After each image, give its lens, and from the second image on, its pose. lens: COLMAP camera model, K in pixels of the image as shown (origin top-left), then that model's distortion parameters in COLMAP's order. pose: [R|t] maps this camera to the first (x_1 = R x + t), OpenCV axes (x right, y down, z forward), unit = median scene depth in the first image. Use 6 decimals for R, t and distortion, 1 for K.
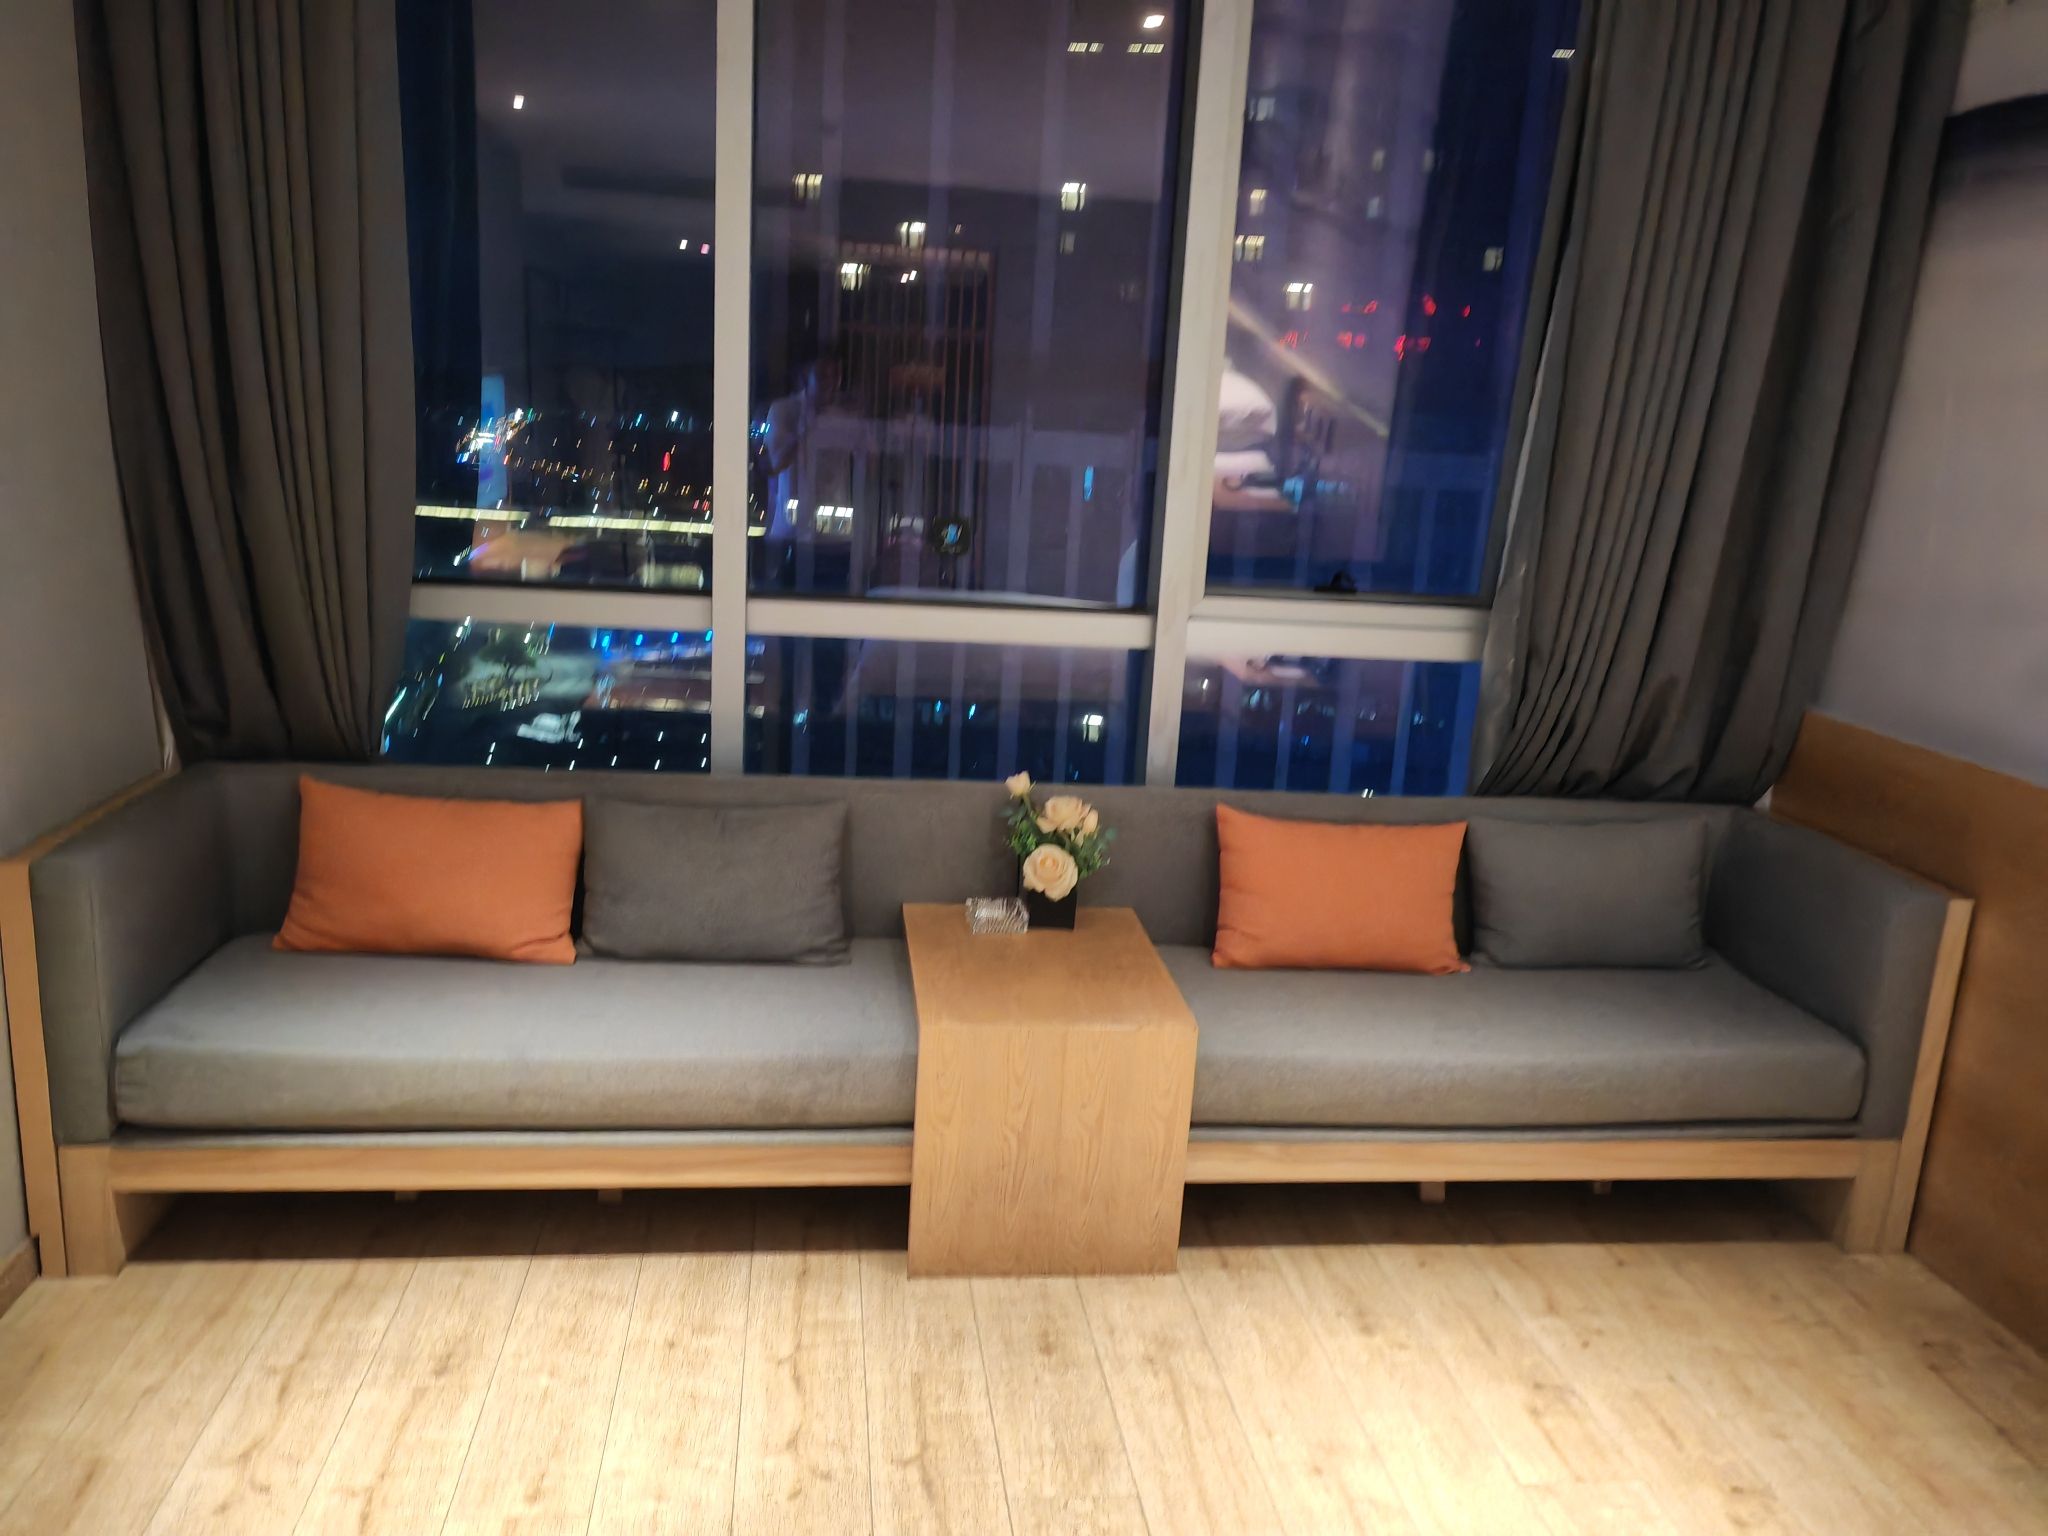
lens RADIAL K [[1562.3, 0, 1012.4], [0, 1562.3, 776.1], [0, 0, 1]] dist [0.053229, -0.057164]
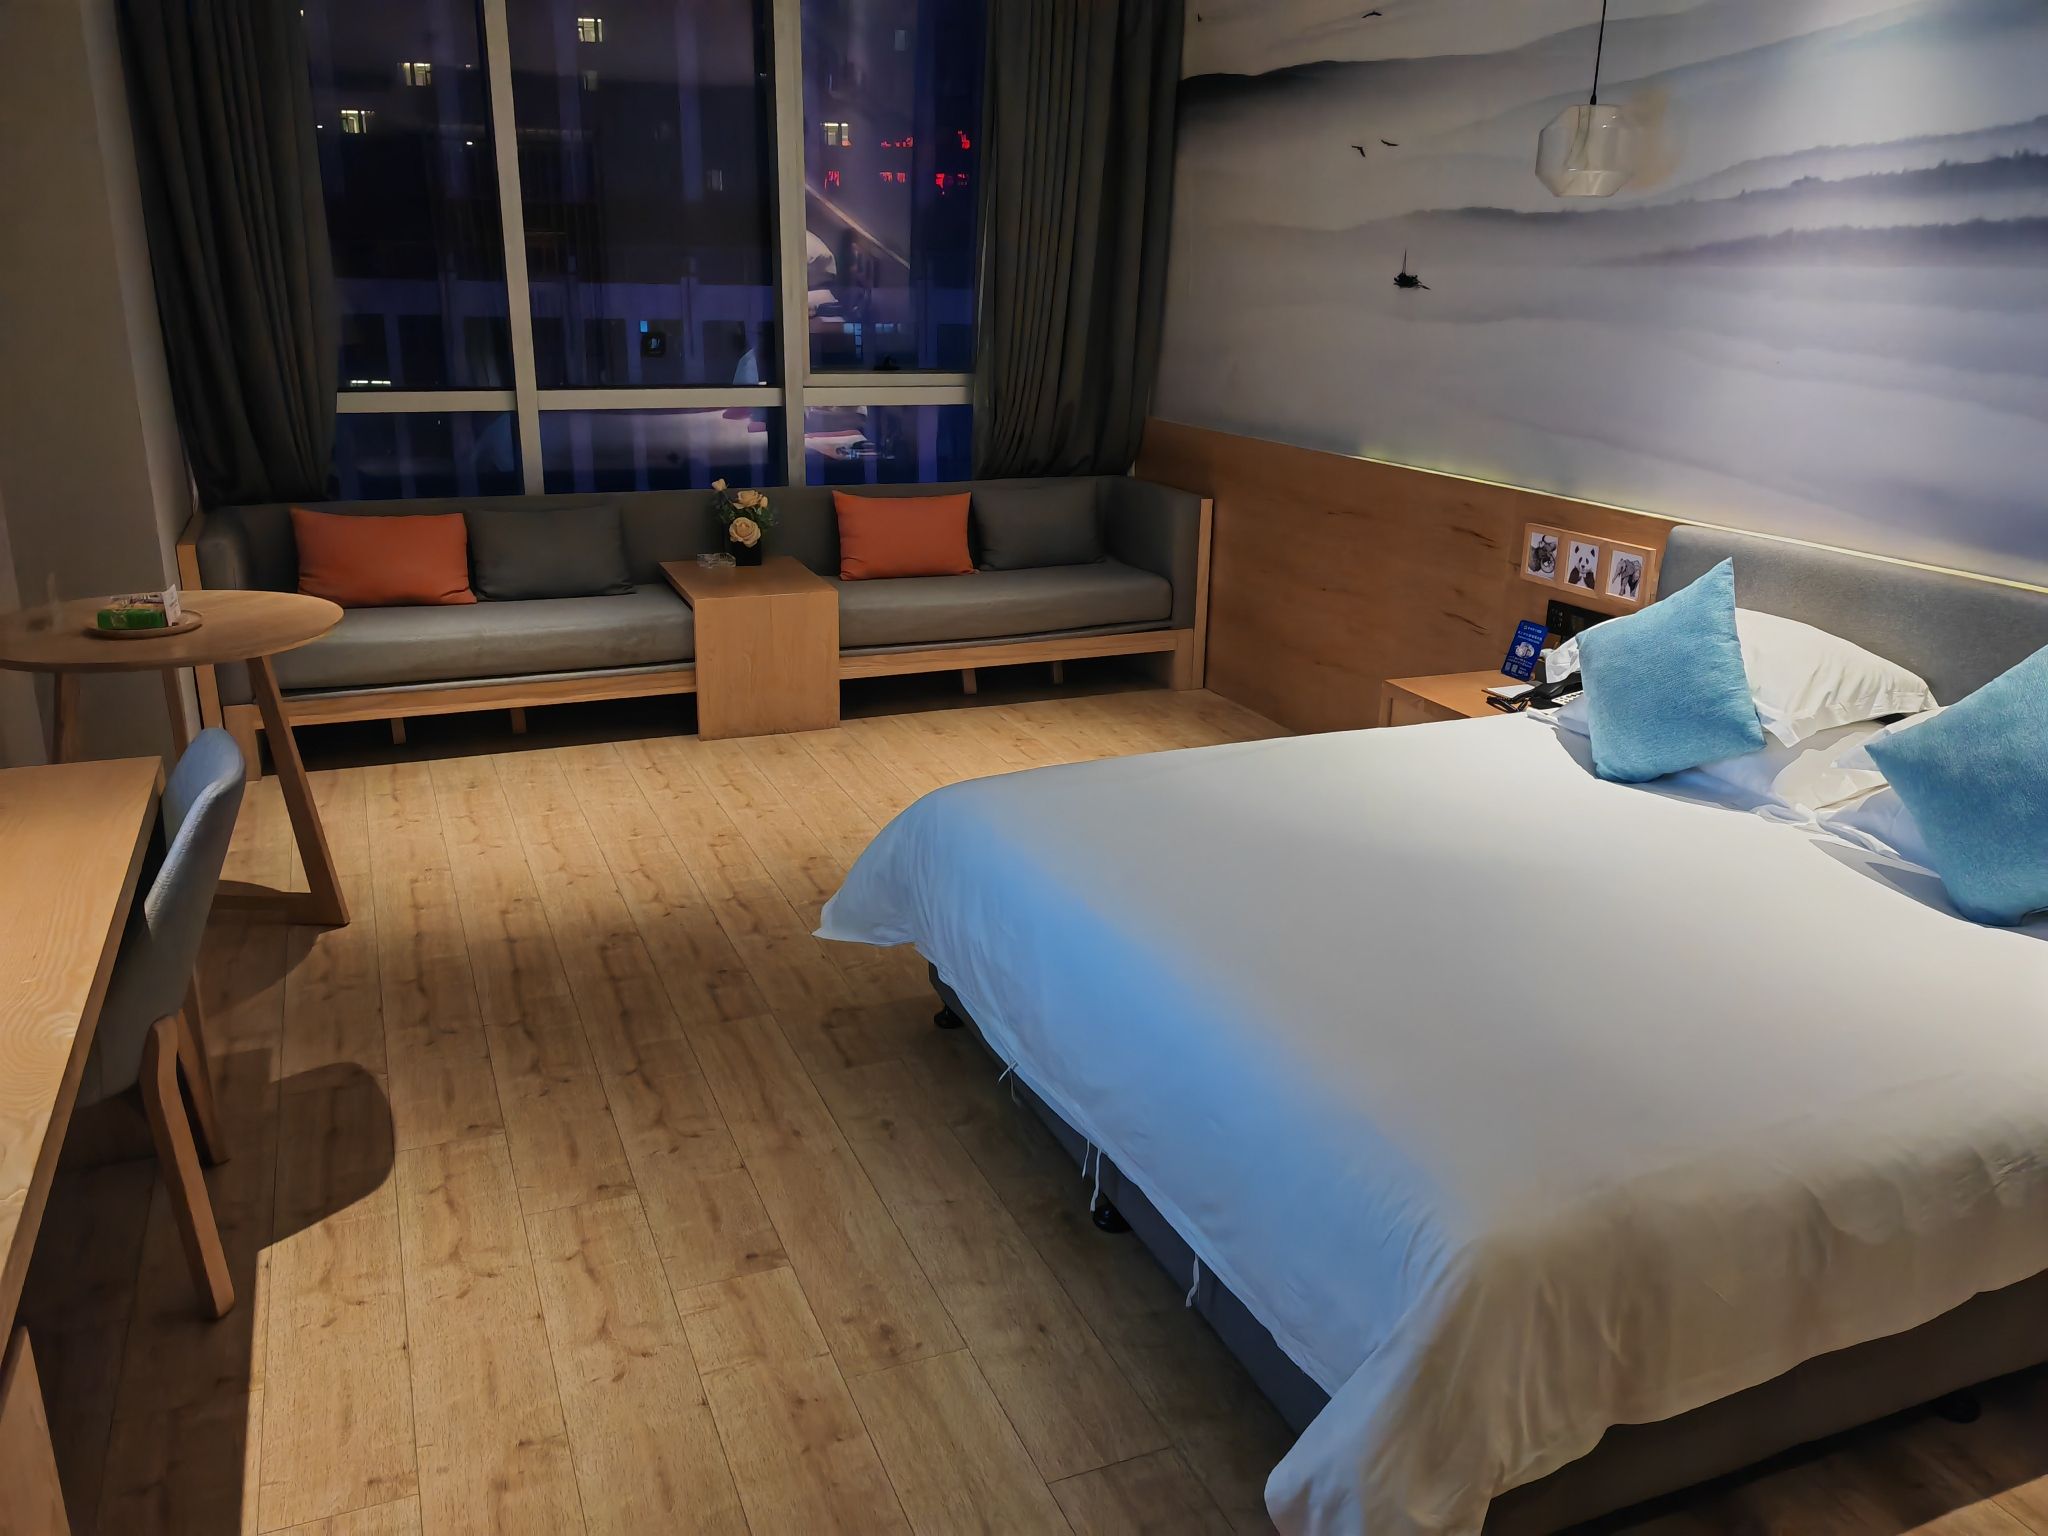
lens RADIAL K [[1562.3, 0, 1012.4], [0, 1562.3, 776.1], [0, 0, 1]] dist [0.053229, -0.057164]
pose [[0.961958, -0.123539, 0.243669, -0.152308], [0.100468, 0.989386, 0.104985, 0.180470], [-0.254053, -0.076510, 0.964159, -0.821628]]
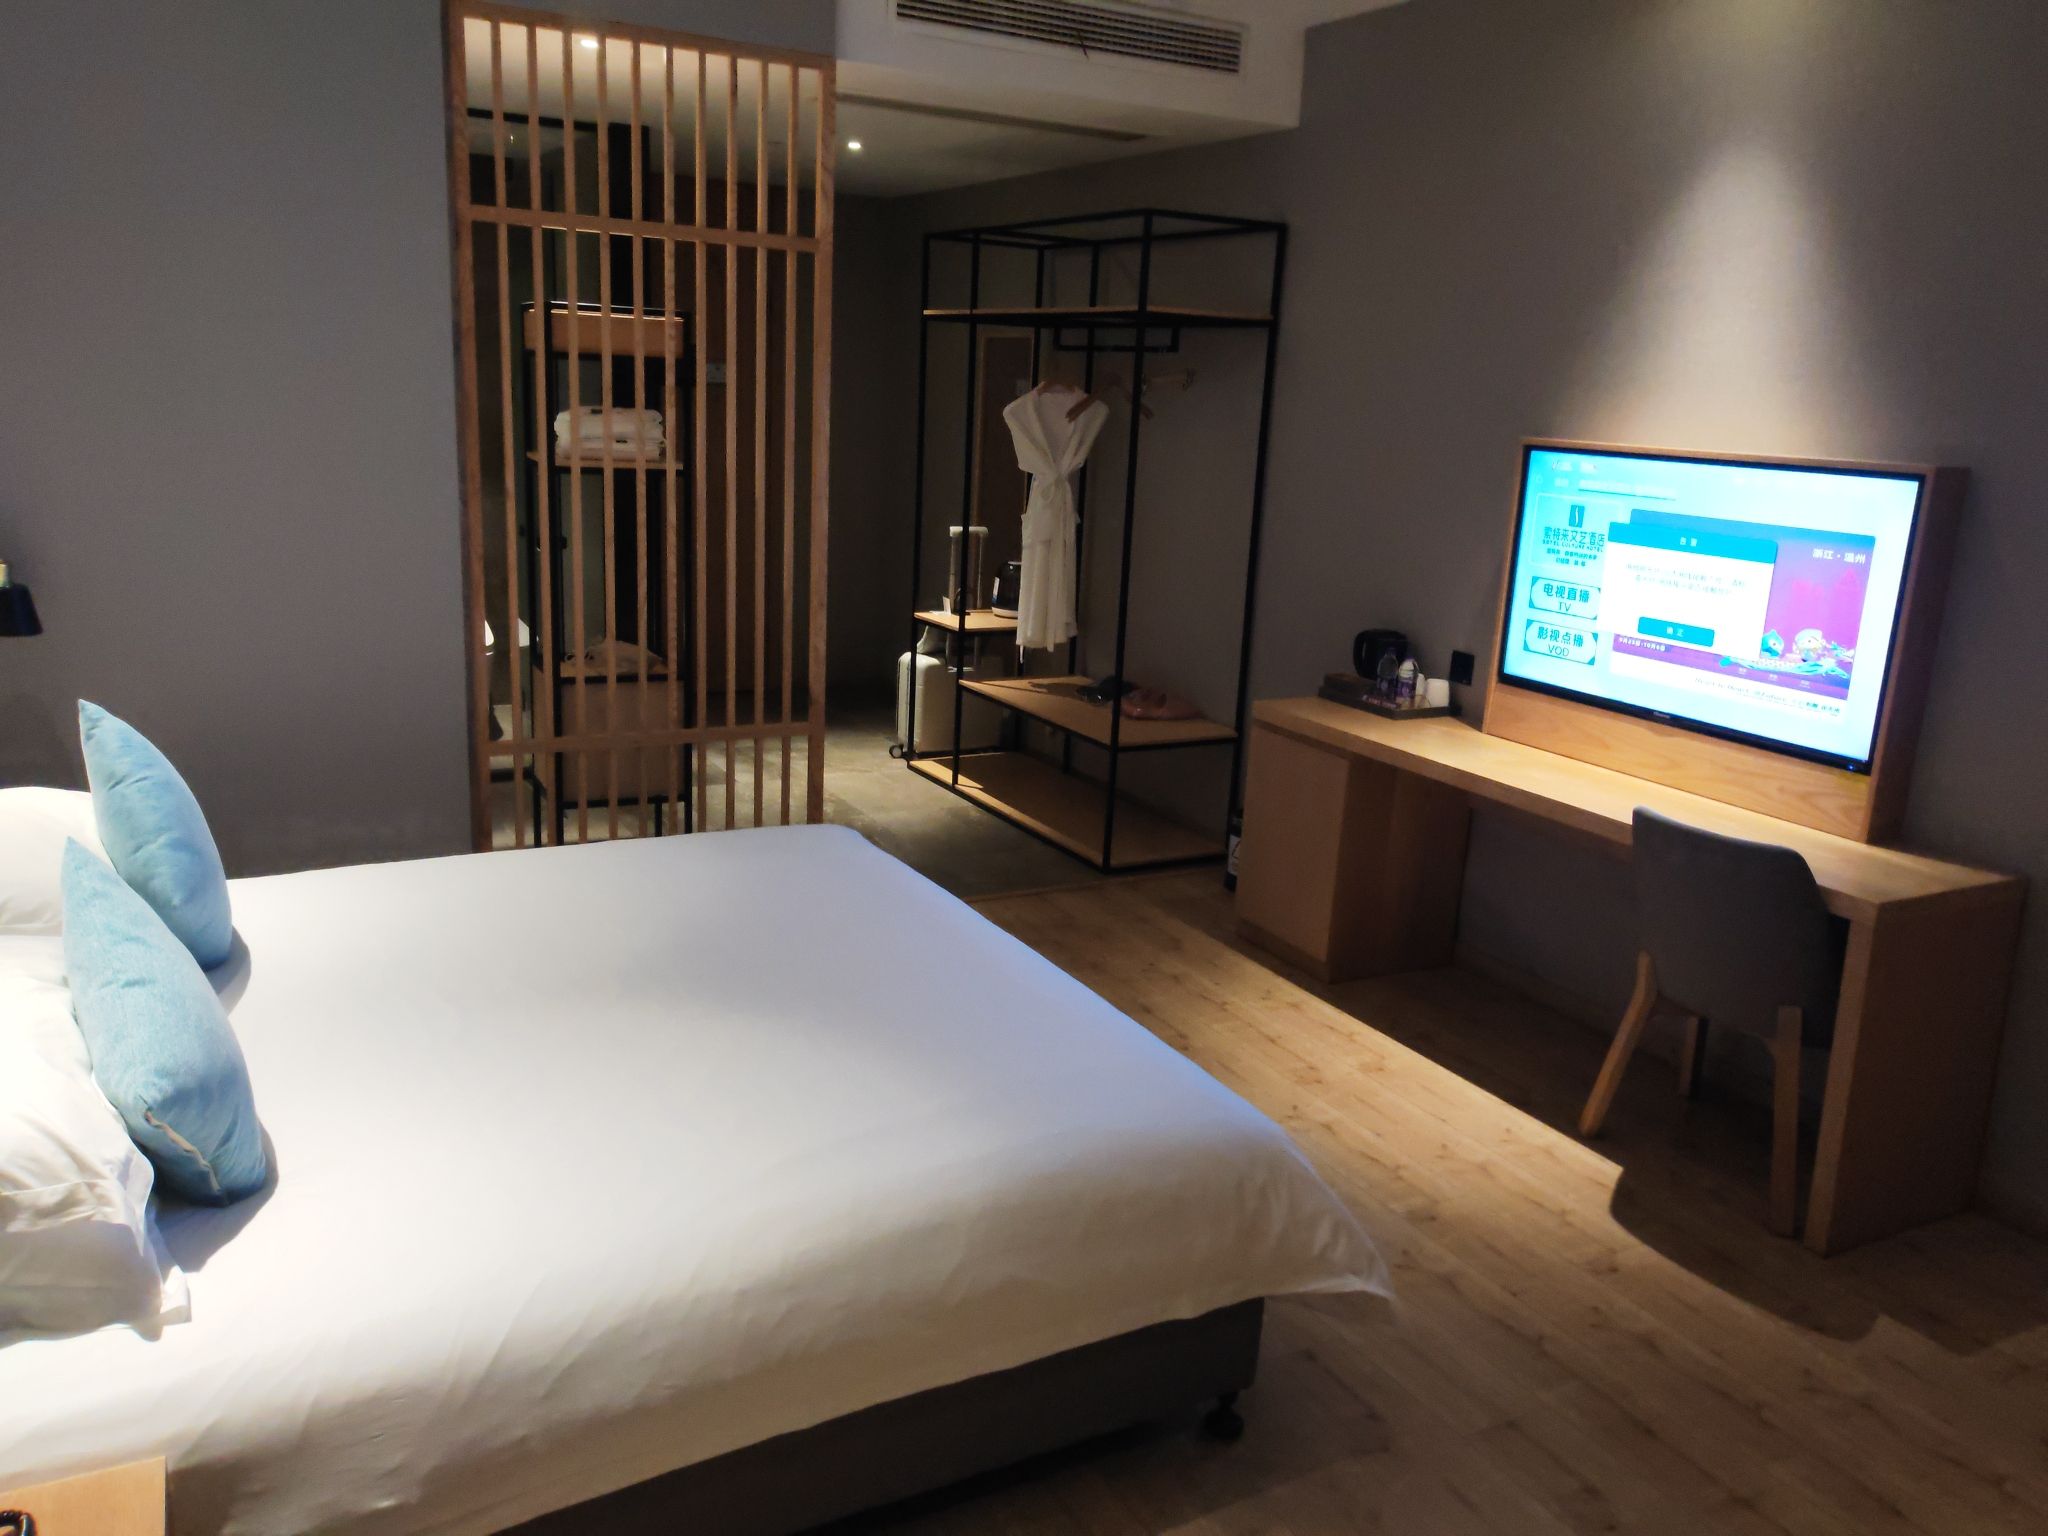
lens RADIAL K [[1562.3, 0, 1012.4], [0, 1562.3, 776.1], [0, 0, 1]] dist [0.053229, -0.057164]
pose [[-0.925208, -0.010621, -0.379312, 0.458337], [-0.184802, 0.885664, 0.425967, -0.163866], [0.331418, 0.464206, -0.821386, 0.685720]]
